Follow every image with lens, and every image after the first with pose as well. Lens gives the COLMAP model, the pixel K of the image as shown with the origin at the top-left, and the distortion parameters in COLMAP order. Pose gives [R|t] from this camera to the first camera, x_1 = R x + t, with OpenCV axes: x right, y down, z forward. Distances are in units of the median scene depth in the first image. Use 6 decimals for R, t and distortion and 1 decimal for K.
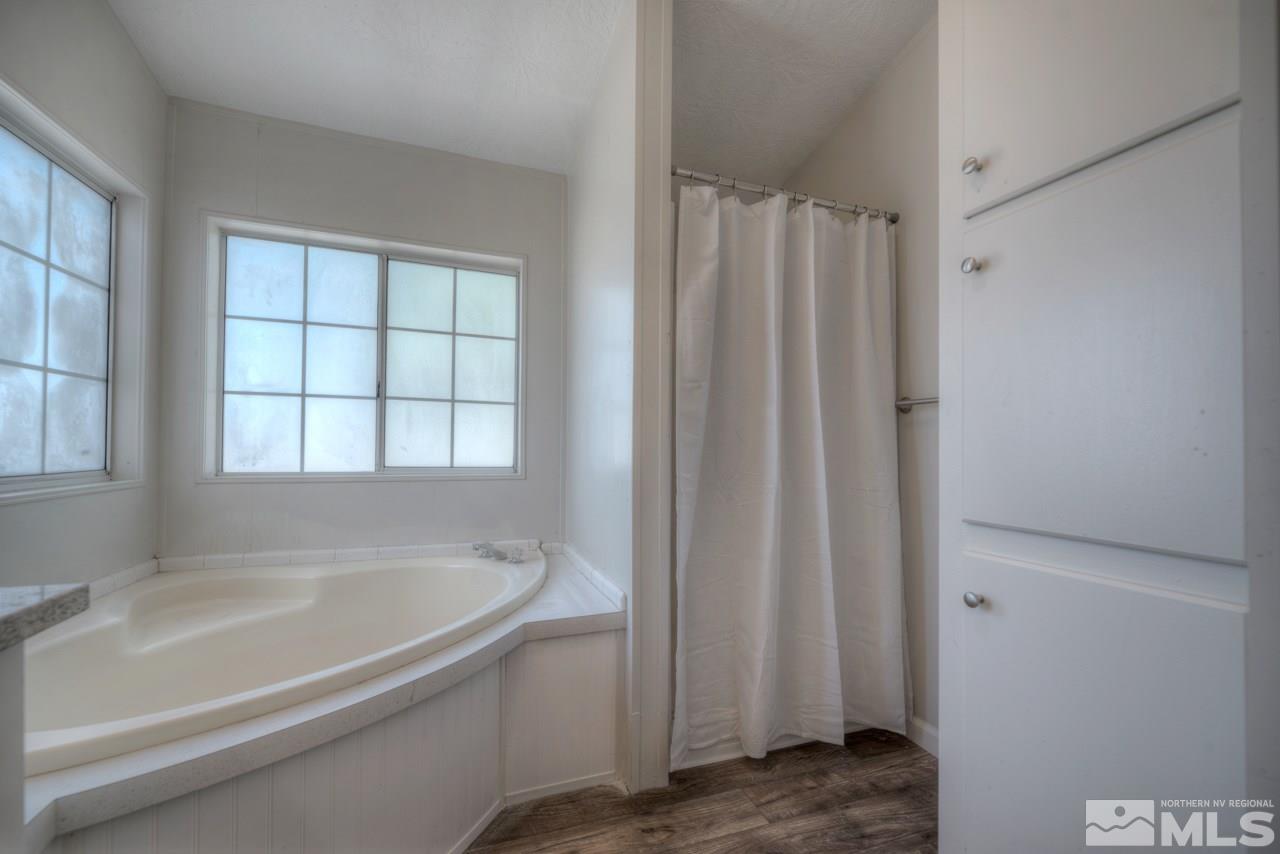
lens RADIAL K [[506.7, 0, 639.2], [0, 506.7, 447.0], [0, 0, 1]] dist [-0.003708, -0.000444]
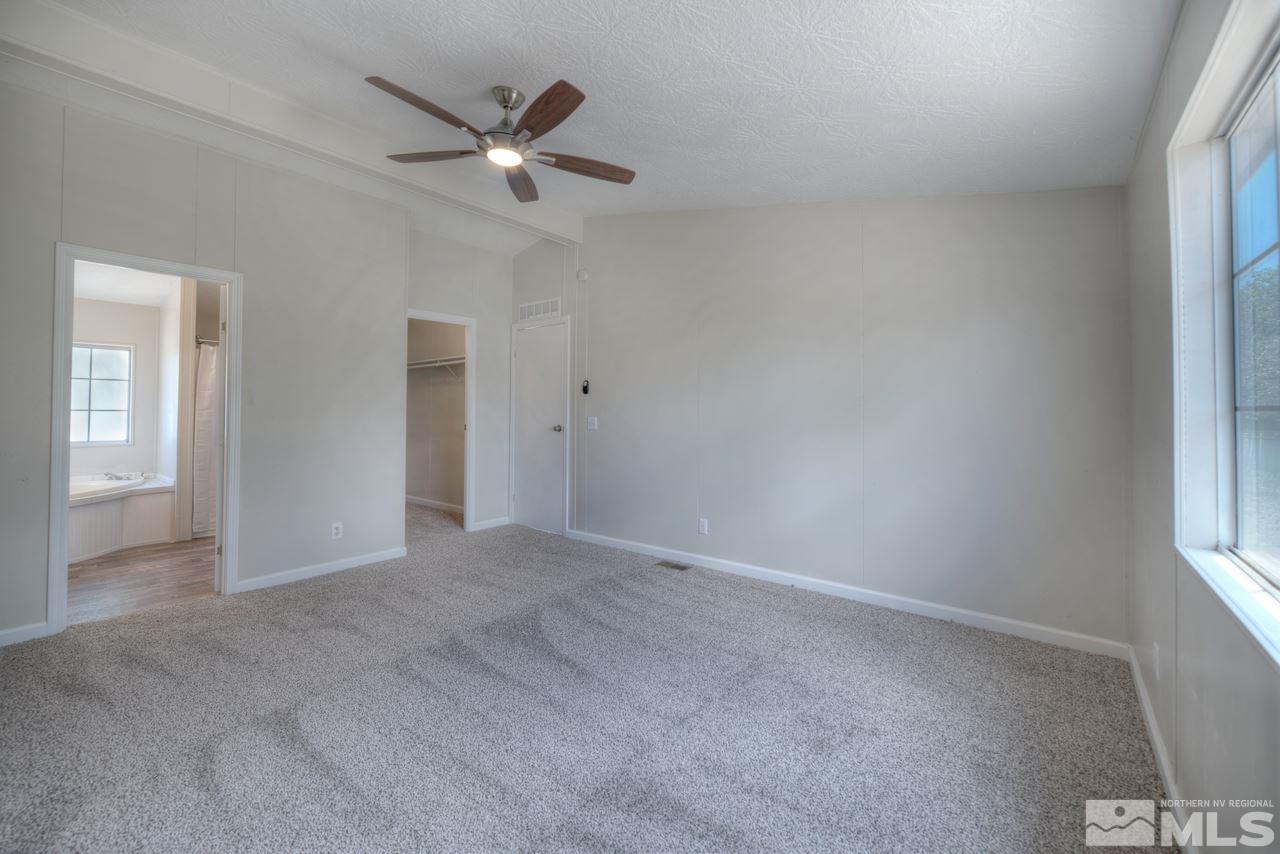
lens RADIAL K [[520.5, 0, 634.6], [0, 520.5, 401.5], [0, 0, 1]] dist [-0.002260, -0.000277]
pose [[0.863455, -0.000365, 0.504425, 0.612019], [0.007374, 0.999902, -0.011899, -0.099984], [-0.504372, 0.013994, 0.863373, -2.426934]]
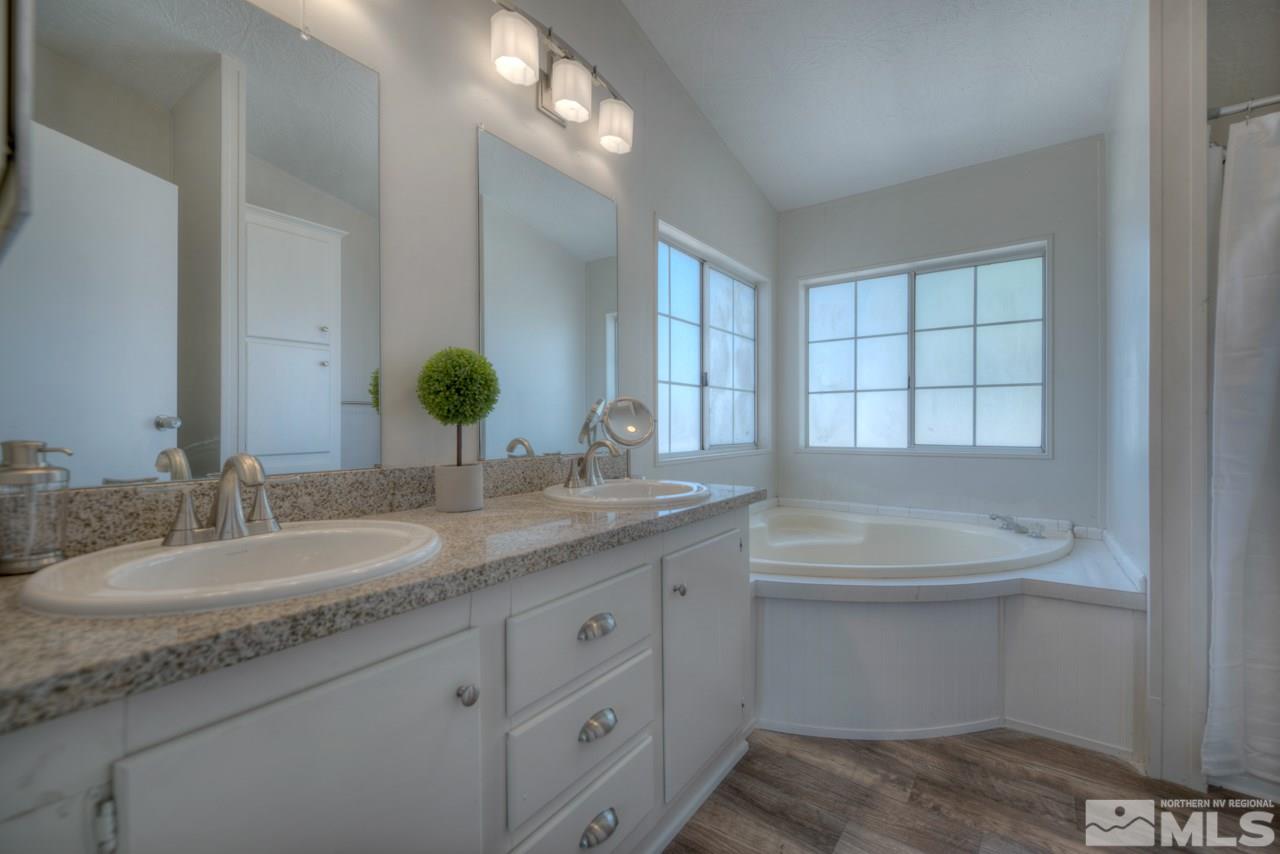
lens RADIAL K [[520.9, 0, 664.2], [0, 520.9, 426.4], [0, 0, 1]] dist [-0.000446, -0.000285]
pose [[0.580600, -0.014638, -0.814057, 0.194965], [0.010596, 0.999890, -0.010423, 0.001770], [0.814120, -0.002574, 0.580691, -0.258475]]
